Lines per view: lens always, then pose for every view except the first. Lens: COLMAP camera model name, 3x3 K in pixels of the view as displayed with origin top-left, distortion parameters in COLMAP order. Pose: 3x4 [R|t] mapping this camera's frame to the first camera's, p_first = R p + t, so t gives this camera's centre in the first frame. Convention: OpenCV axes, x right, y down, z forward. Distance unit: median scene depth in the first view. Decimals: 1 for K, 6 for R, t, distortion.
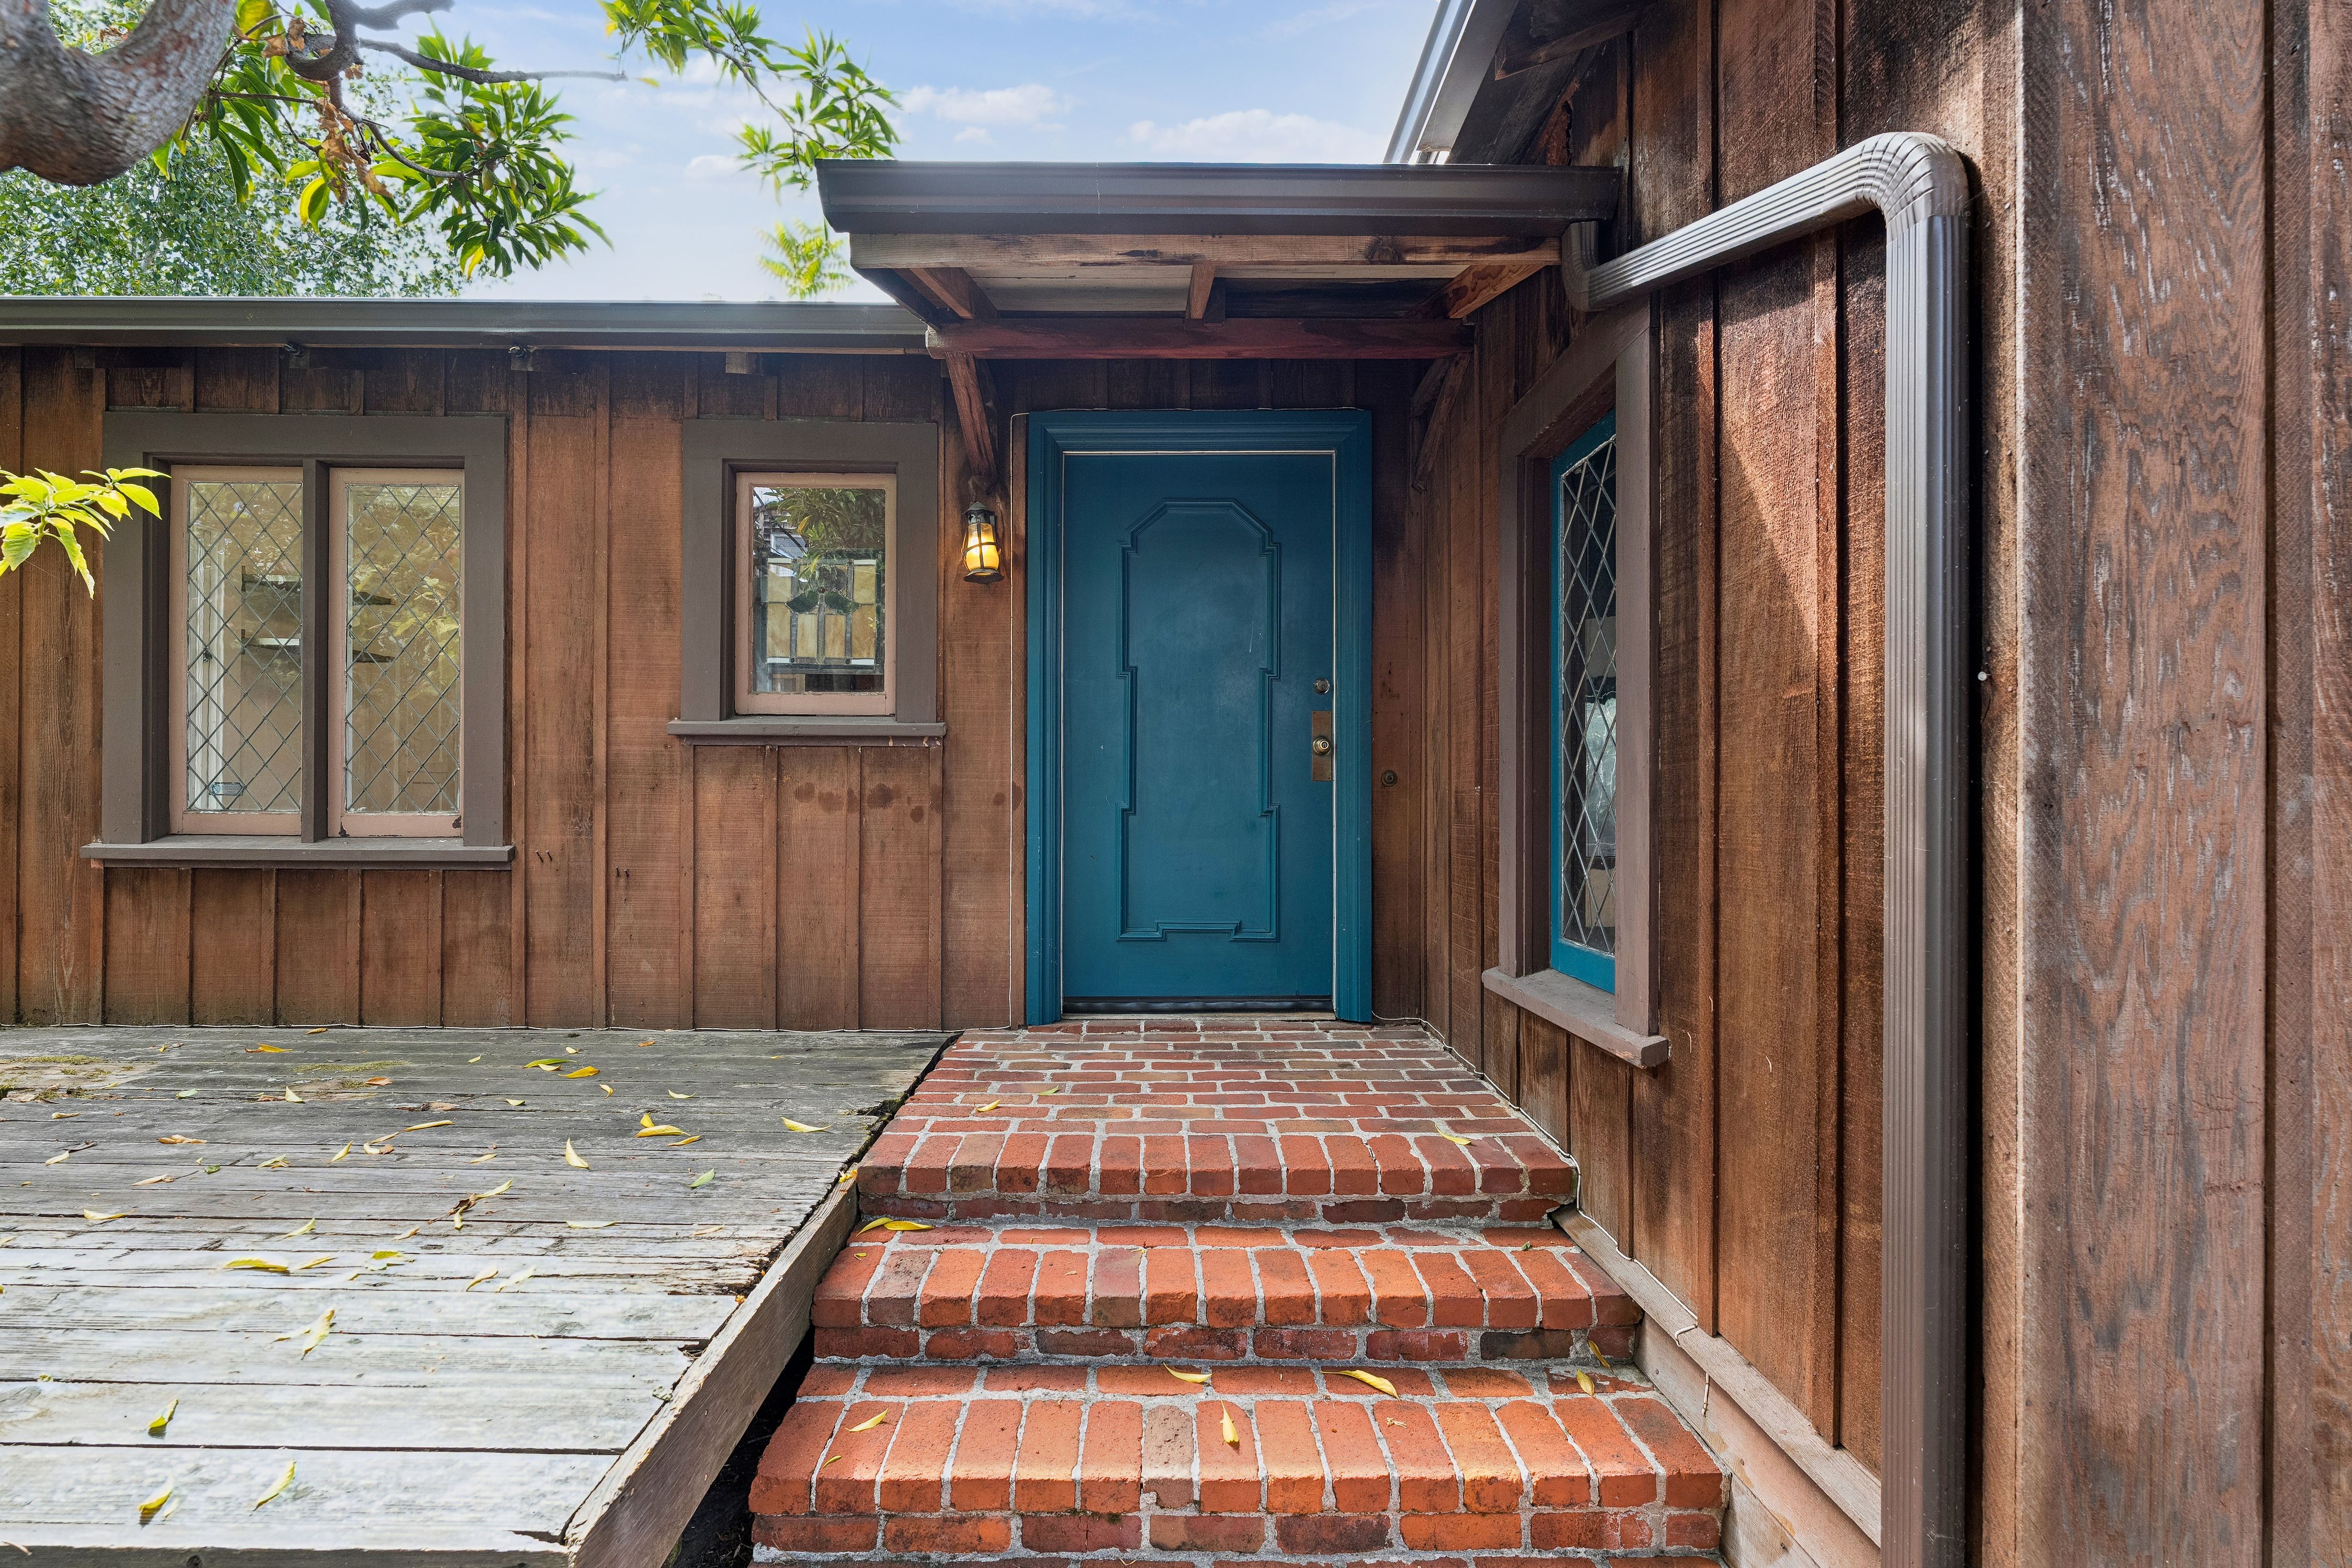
lens RADIAL K [[986.3, 0, 1169.9], [0, 986.3, 798.1], [0, 0, 1]] dist [-0.000194, -0.000113]
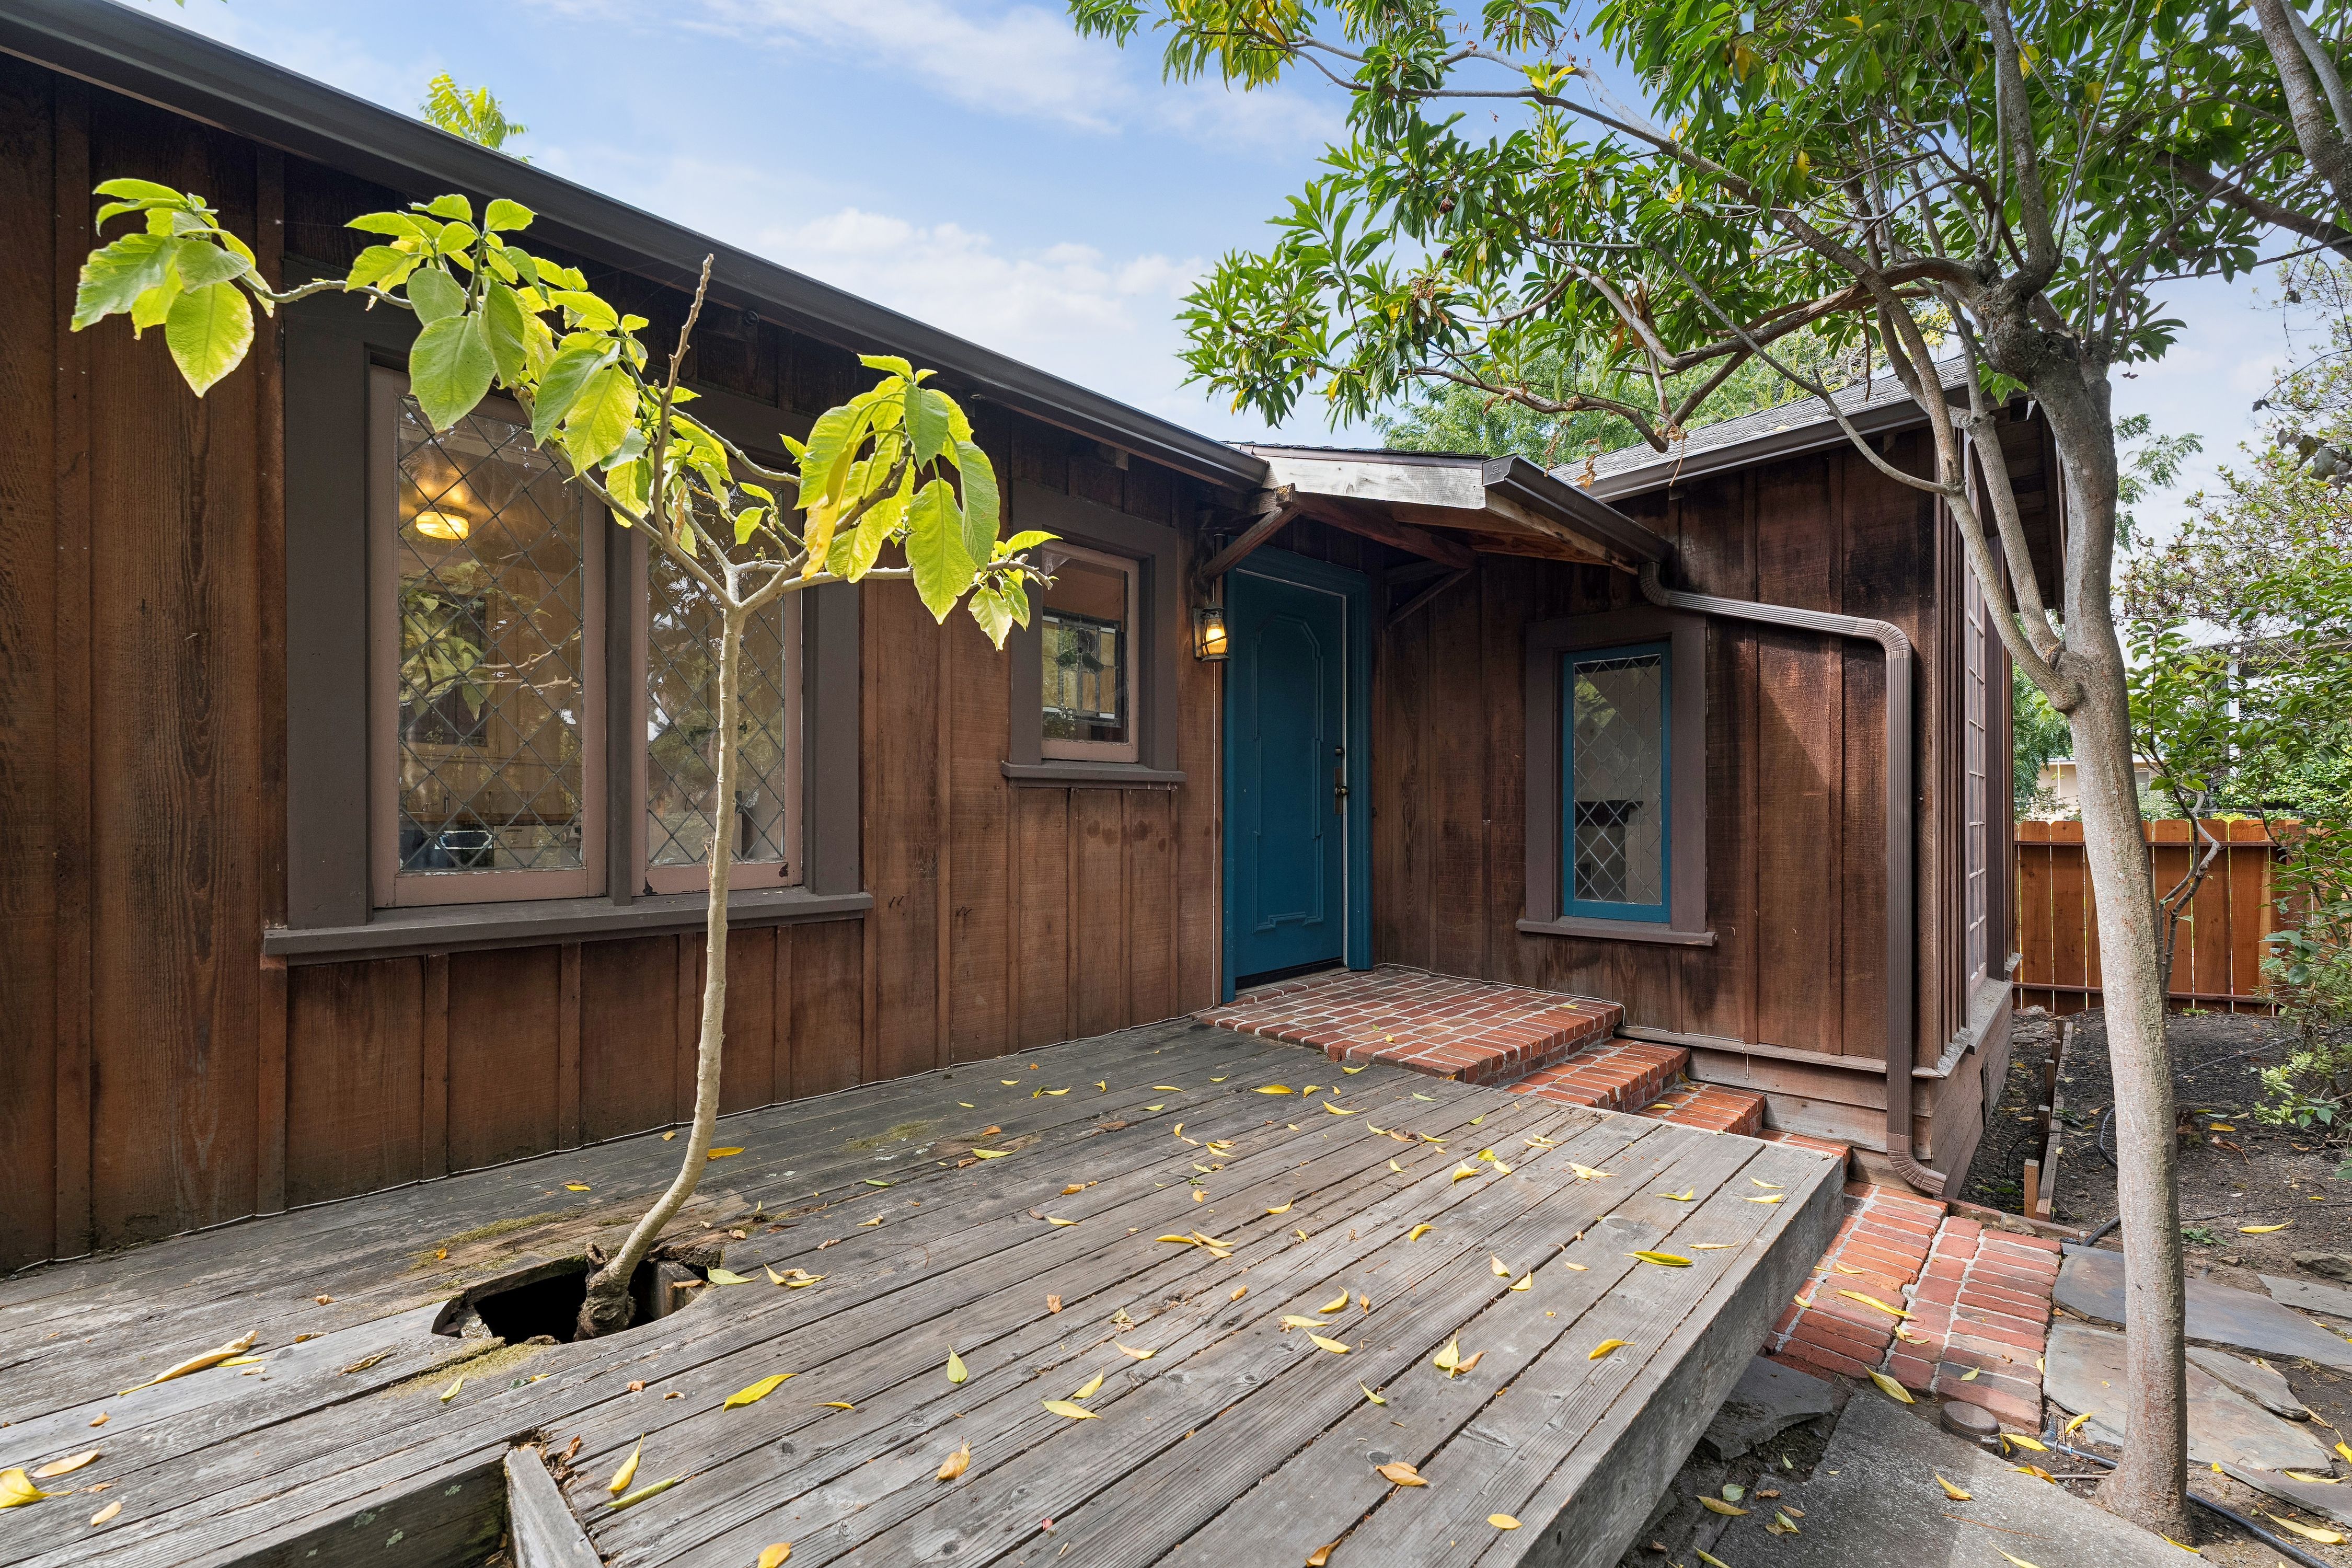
lens RADIAL K [[956.5, 0, 1157.4], [0, 956.5, 809.8], [0, 0, 1]] dist [-0.000781, -0.000048]
pose [[0.718008, -0.005786, 0.696010, -1.099219], [0.000771, 0.999971, 0.007517, -0.036638], [-0.696034, -0.004861, 0.717992, 0.151969]]
